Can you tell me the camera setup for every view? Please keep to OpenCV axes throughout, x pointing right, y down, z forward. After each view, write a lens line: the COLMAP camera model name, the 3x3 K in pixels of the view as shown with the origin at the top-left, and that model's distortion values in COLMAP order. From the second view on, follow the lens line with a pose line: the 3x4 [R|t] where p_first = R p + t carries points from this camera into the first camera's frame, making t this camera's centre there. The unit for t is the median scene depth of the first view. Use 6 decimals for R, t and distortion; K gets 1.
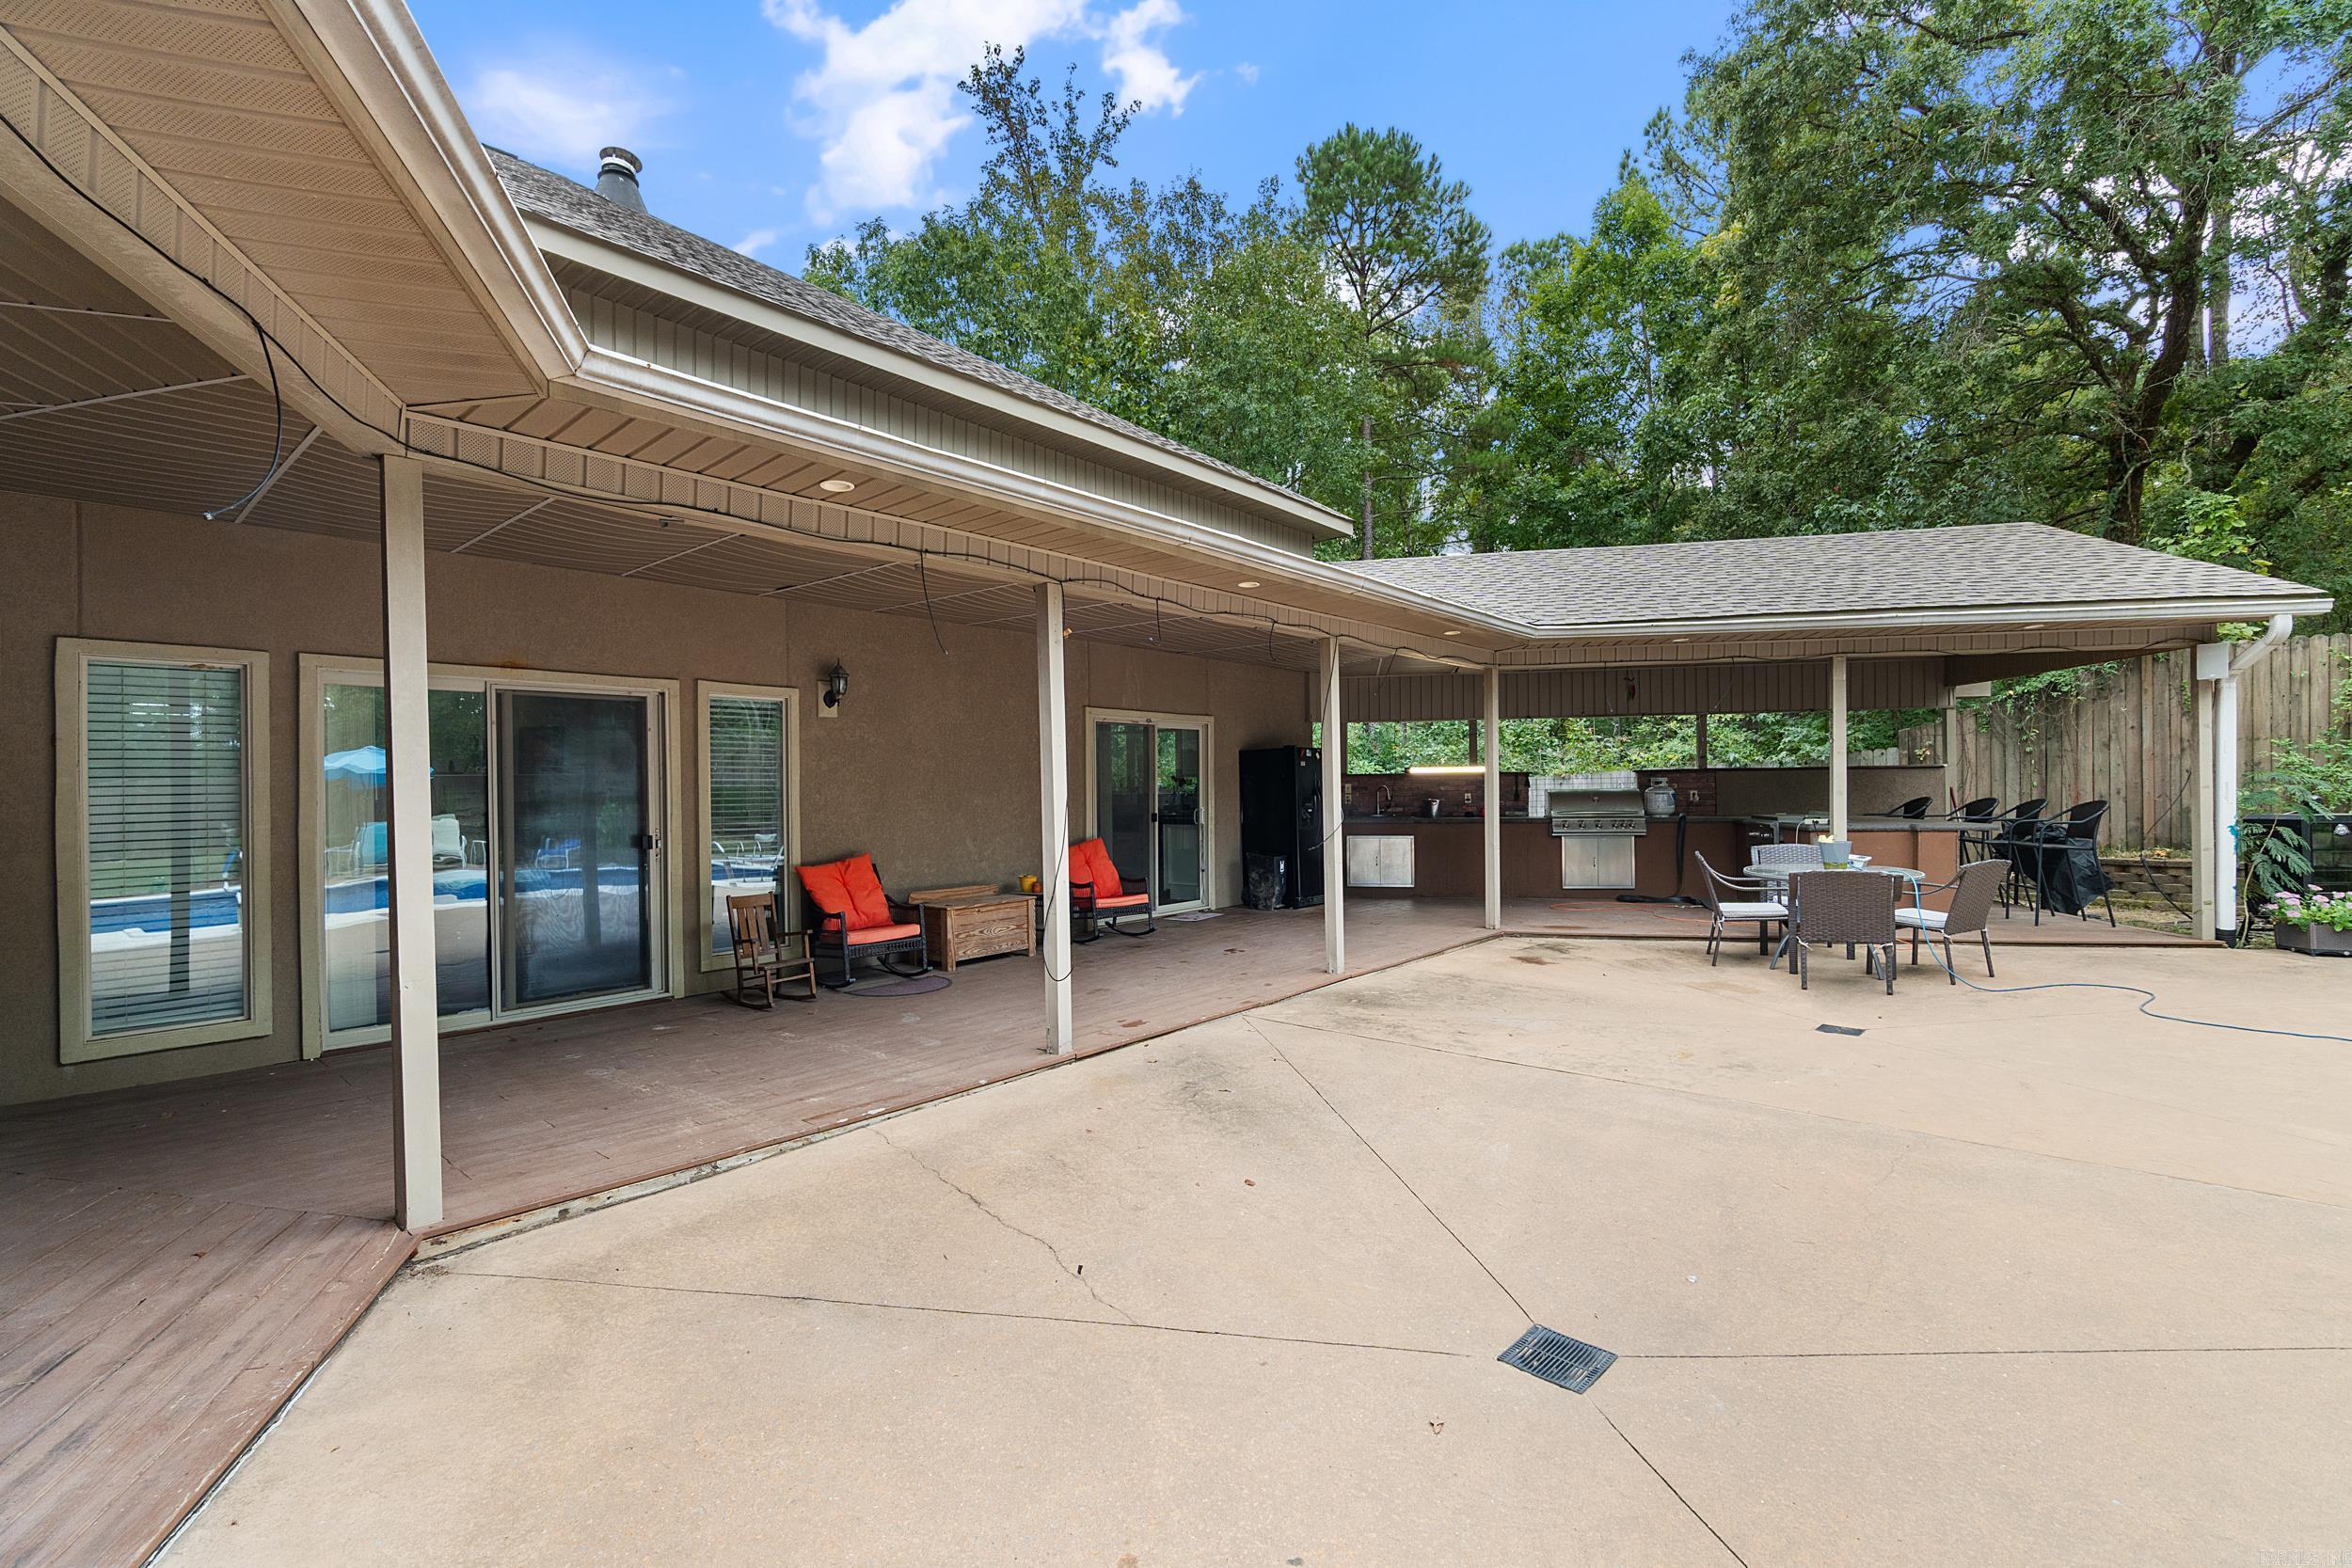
lens RADIAL K [[1033.1, 0, 1172.8], [0, 1033.1, 781.3], [0, 0, 1]] dist [-0.004275, 0.000471]
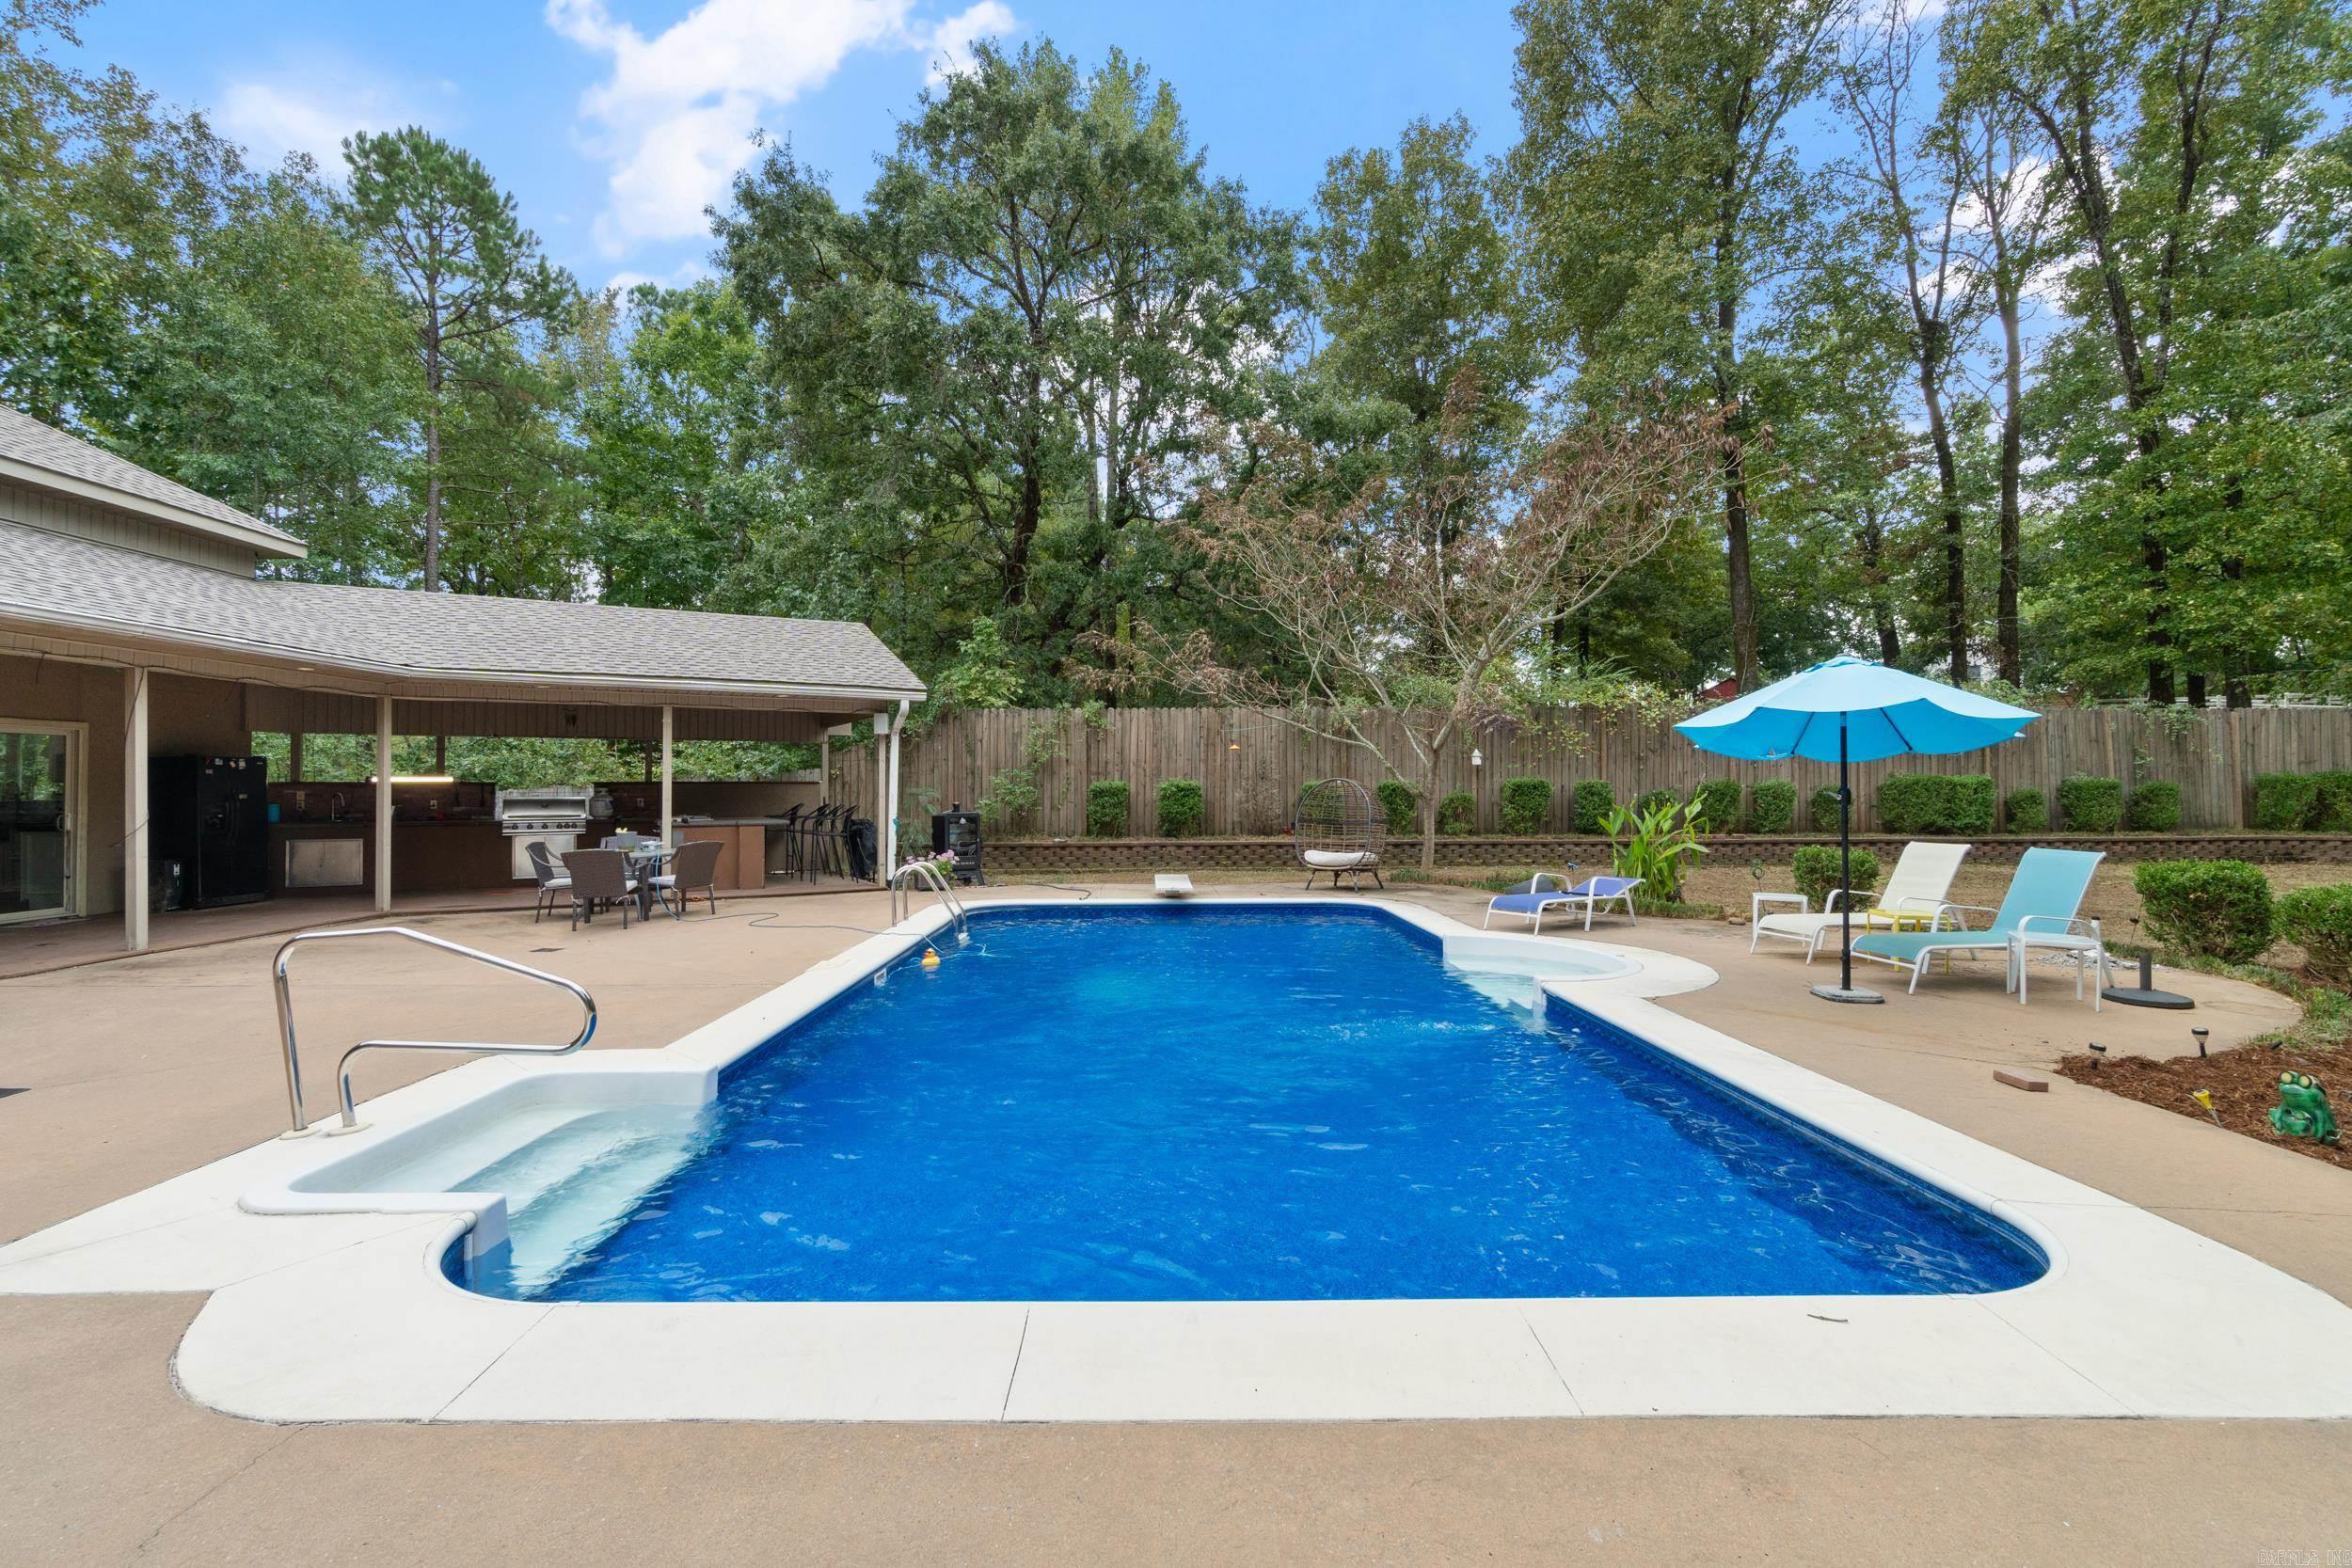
lens RADIAL K [[1033.1, 0, 1174.2], [0, 1033.1, 770.9], [0, 0, 1]] dist [-0.004275, 0.000471]
pose [[0.758709, 0.020539, 0.651106, 0.165211], [-0.007724, 0.999716, -0.022535, -0.001714], [-0.651384, 0.012068, 0.758653, -0.393596]]
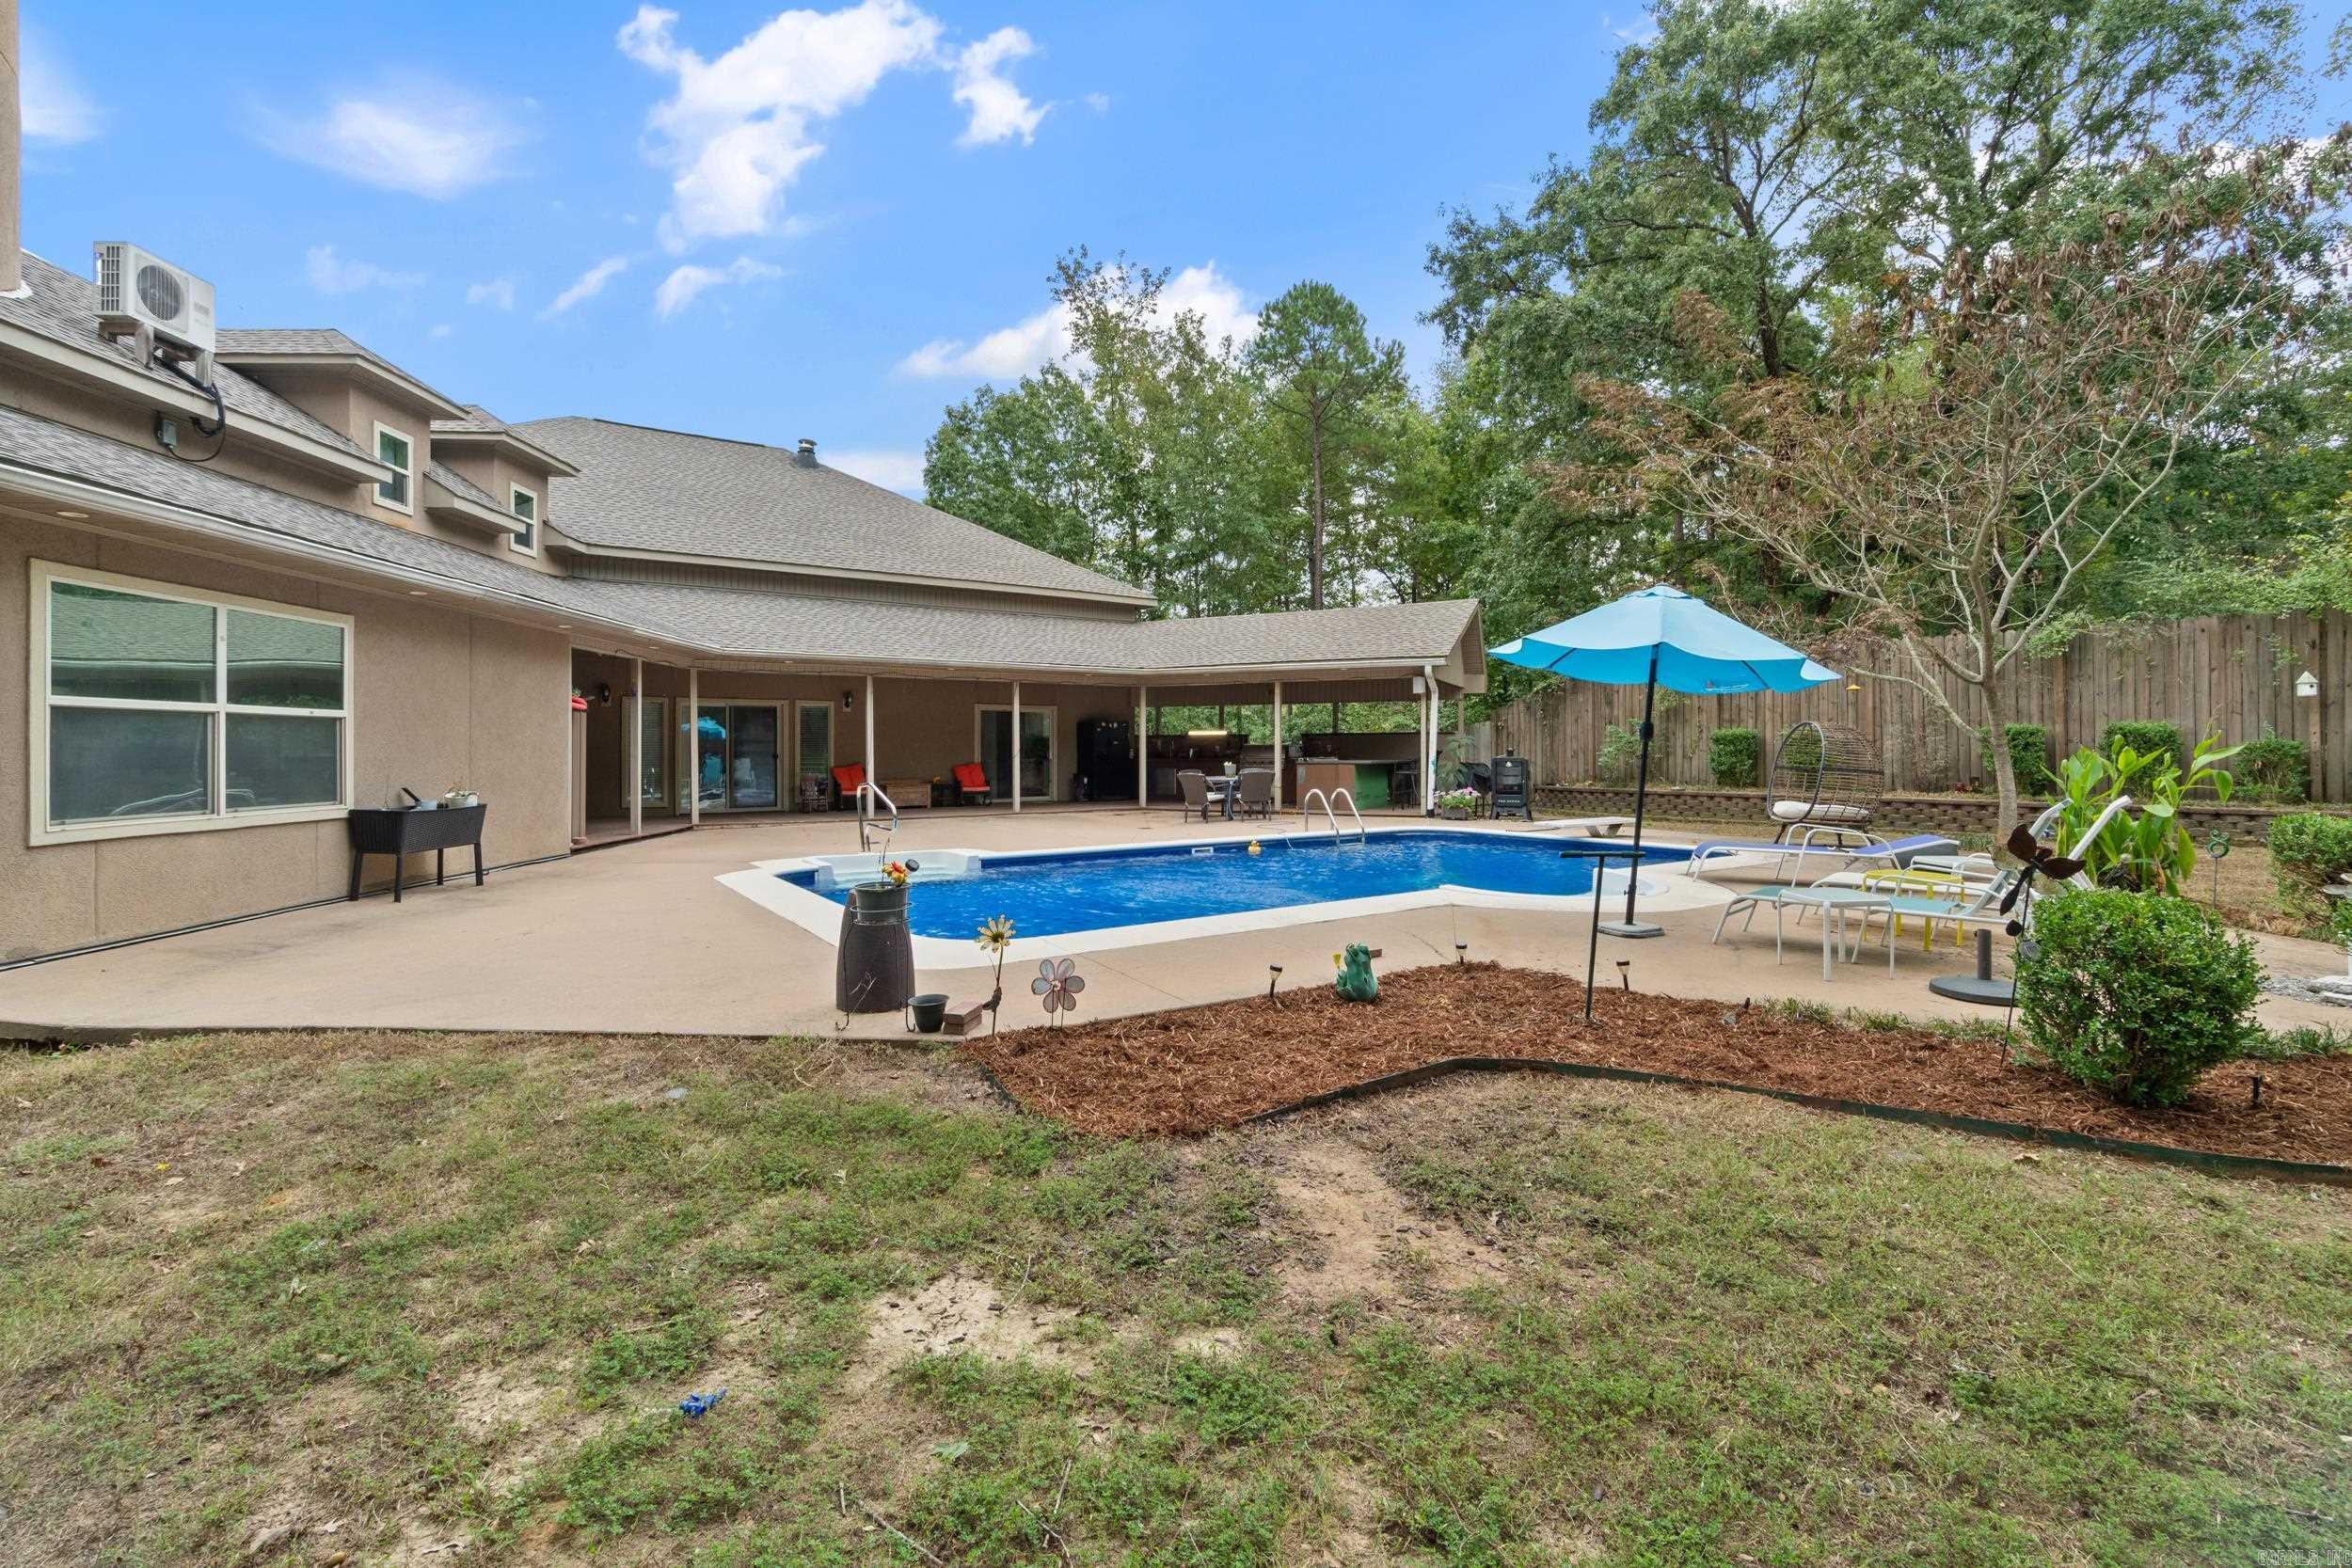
lens RADIAL K [[1033.1, 0, 1144.7], [0, 1033.1, 750.4], [0, 0, 1]] dist [-0.004275, 0.000471]
pose [[0.960812, 0.010062, -0.277019, 0.670027], [-0.007831, 0.999927, 0.009158, 0.003443], [0.277092, -0.006630, 0.960821, -0.787761]]
